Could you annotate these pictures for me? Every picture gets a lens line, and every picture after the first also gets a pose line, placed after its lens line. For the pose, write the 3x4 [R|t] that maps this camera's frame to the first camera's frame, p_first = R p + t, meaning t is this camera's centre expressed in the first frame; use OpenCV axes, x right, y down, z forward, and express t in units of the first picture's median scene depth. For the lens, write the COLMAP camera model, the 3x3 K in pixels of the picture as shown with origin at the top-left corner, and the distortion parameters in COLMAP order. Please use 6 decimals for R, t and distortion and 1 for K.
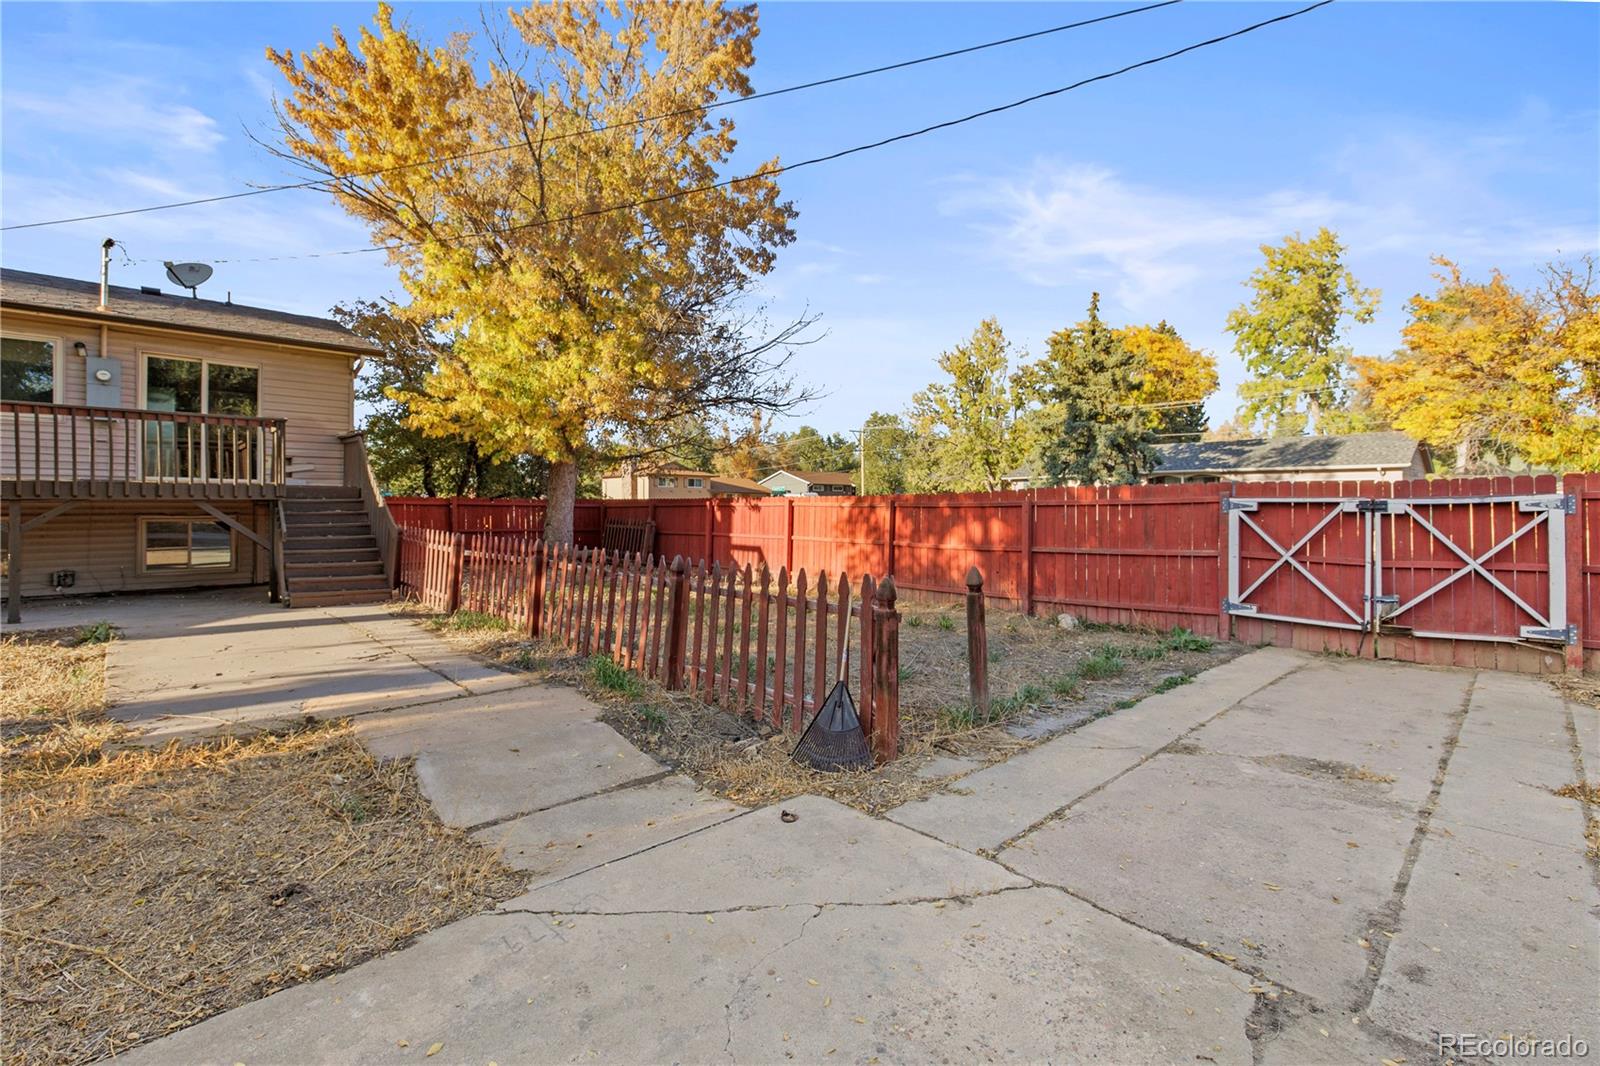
lens RADIAL K [[691.6, 0, 778.1], [0, 691.6, 511.2], [0, 0, 1]] dist [0.001258, 0.000259]
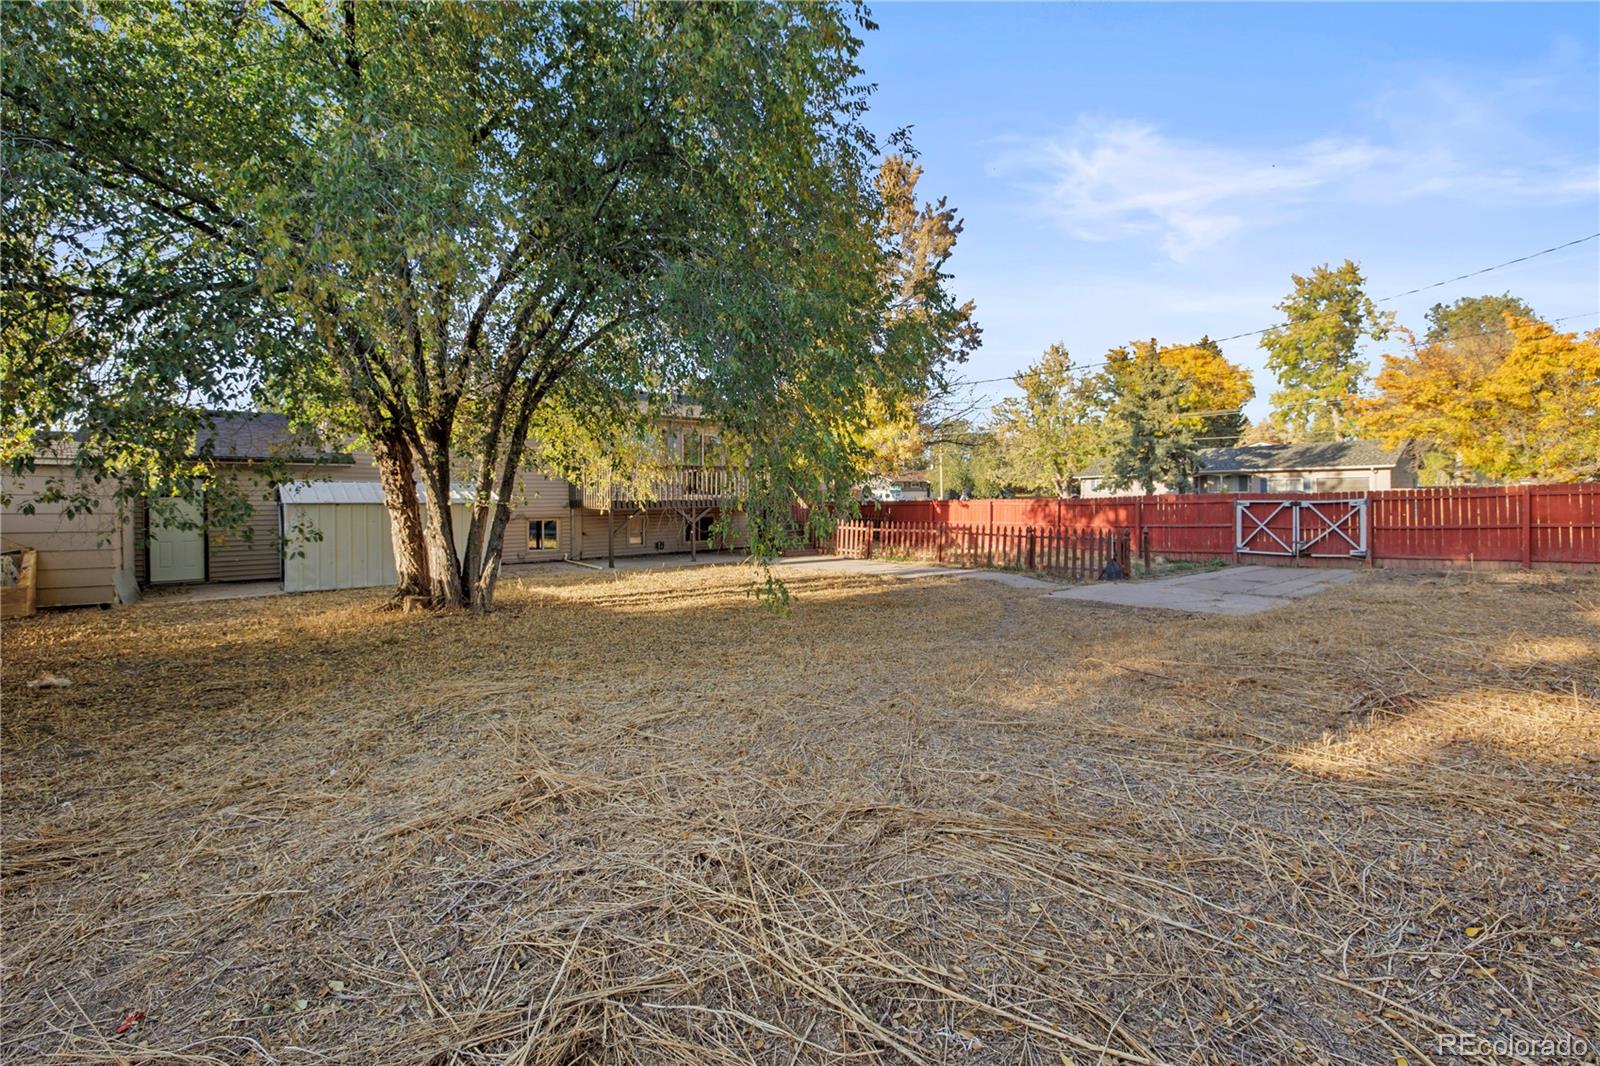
lens RADIAL K [[676.7, 0, 788.3], [0, 676.7, 514.4], [0, 0, 1]] dist [-0.000886, 0.000080]
pose [[0.998915, -0.011509, -0.045132, -0.340452], [0.012164, 0.999824, 0.014265, -0.011014], [0.044960, -0.014799, 0.998879, -0.607638]]
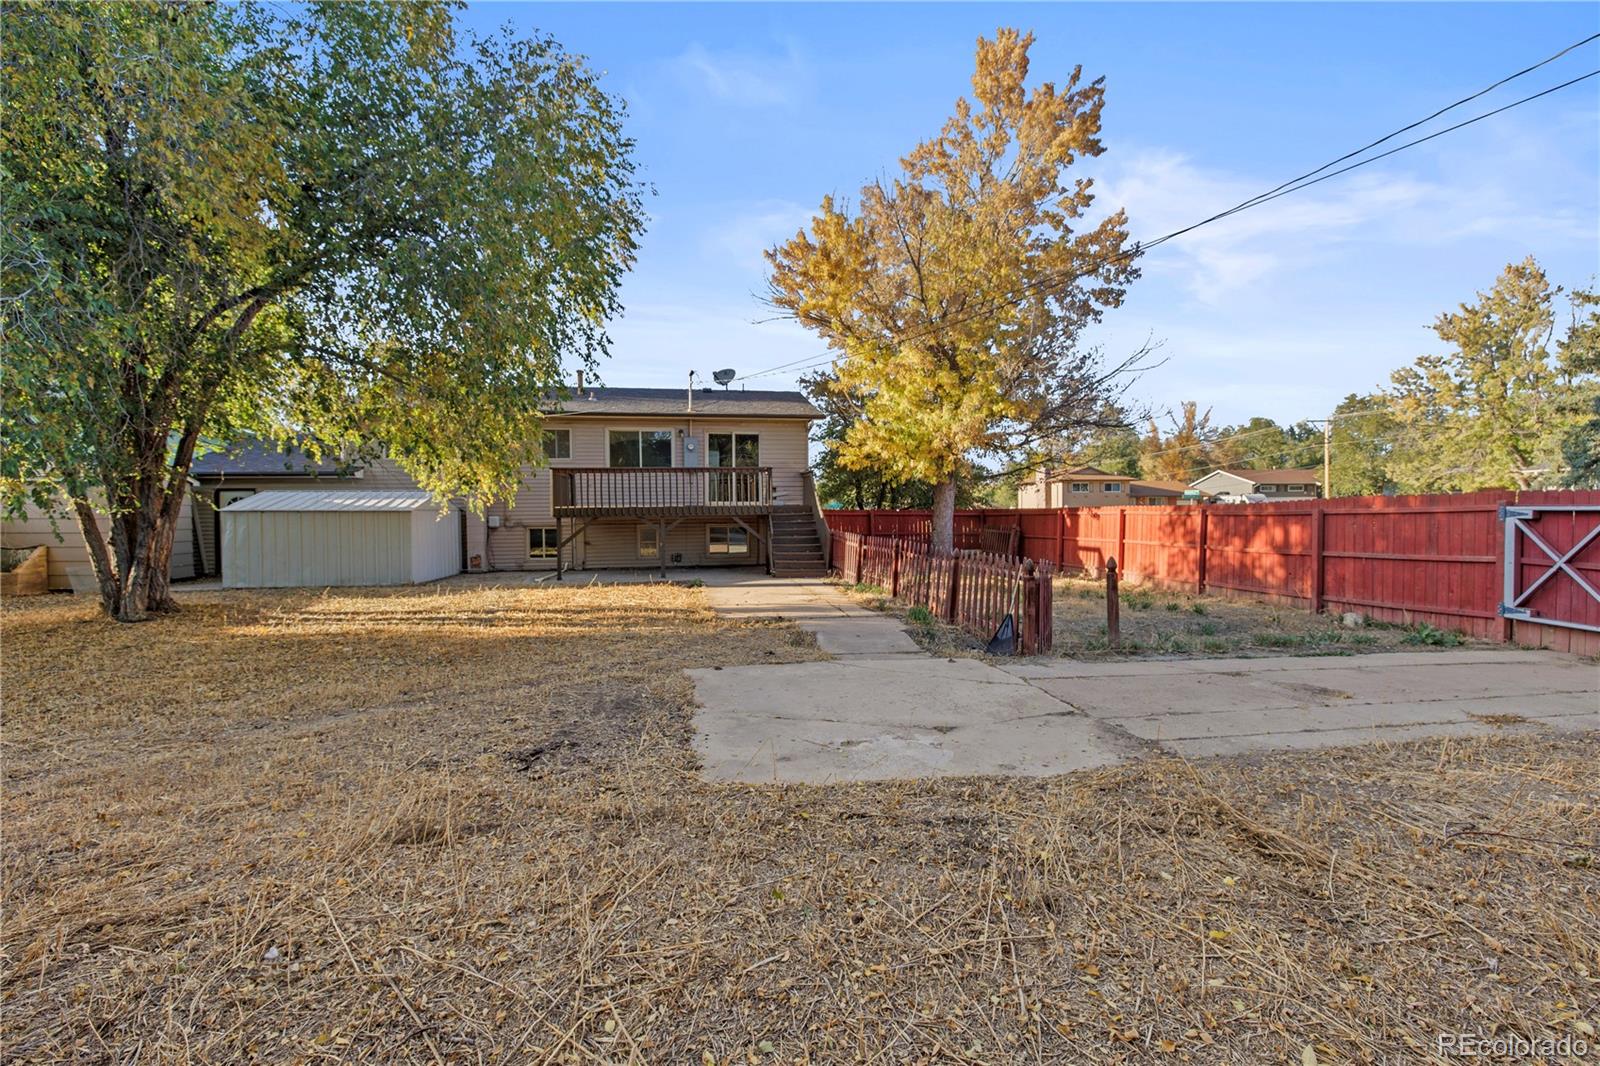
lens RADIAL K [[673.3, 0, 801.4], [0, 673.3, 537.2], [0, 0, 1]] dist [-0.000260, -0.000067]
pose [[0.836295, 0.009541, -0.548196, 0.152386], [0.007973, 0.999531, 0.029560, -0.005337], [0.548221, -0.029091, 0.835827, -0.206424]]
